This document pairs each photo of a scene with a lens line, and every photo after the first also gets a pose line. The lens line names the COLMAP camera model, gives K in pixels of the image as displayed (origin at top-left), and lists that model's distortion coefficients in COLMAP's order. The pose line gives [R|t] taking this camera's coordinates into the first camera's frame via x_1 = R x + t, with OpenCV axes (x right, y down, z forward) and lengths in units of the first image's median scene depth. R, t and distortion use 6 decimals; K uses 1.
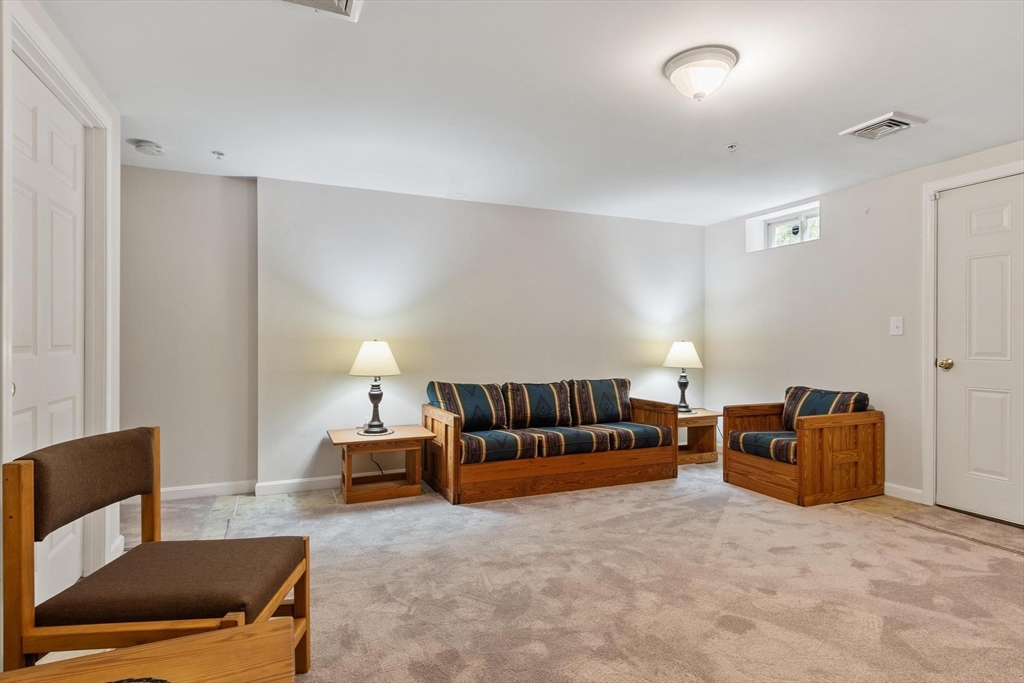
lens RADIAL K [[524.7, 0, 513.0], [0, 524.7, 339.0], [0, 0, 1]] dist [0.007674, -0.004005]
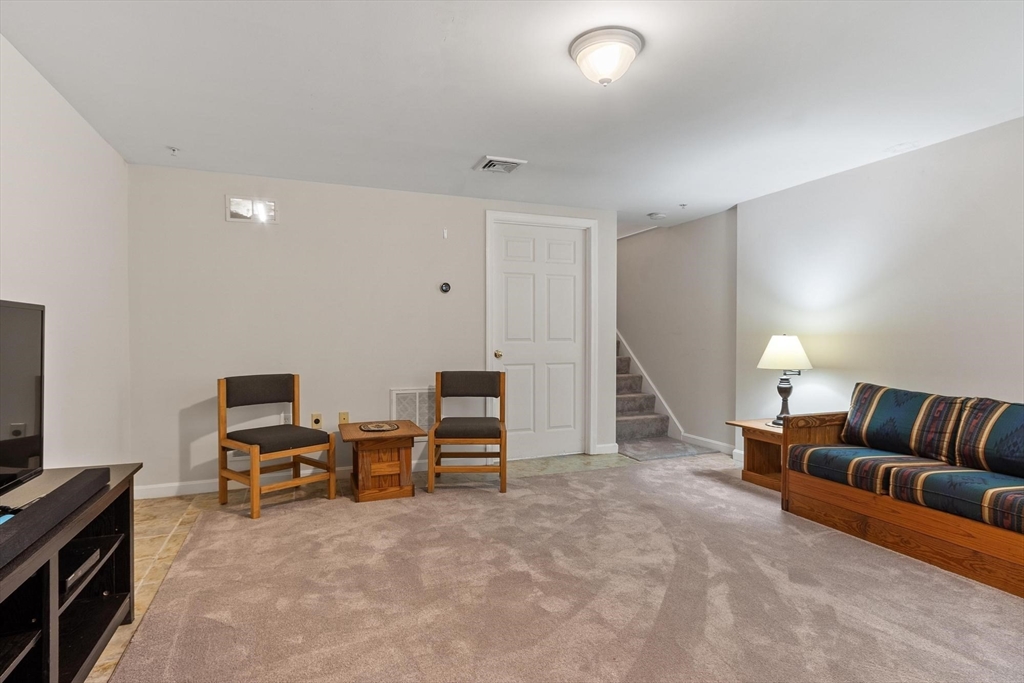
lens RADIAL K [[524.7, 0, 511.9], [0, 524.7, 340.7], [0, 0, 1]] dist [0.007674, -0.004005]
pose [[-0.025145, 0.001195, -0.999683, 0.773122], [-0.005751, 0.999983, 0.001340, 0.016311], [0.999667, 0.005782, -0.025138, 0.501592]]
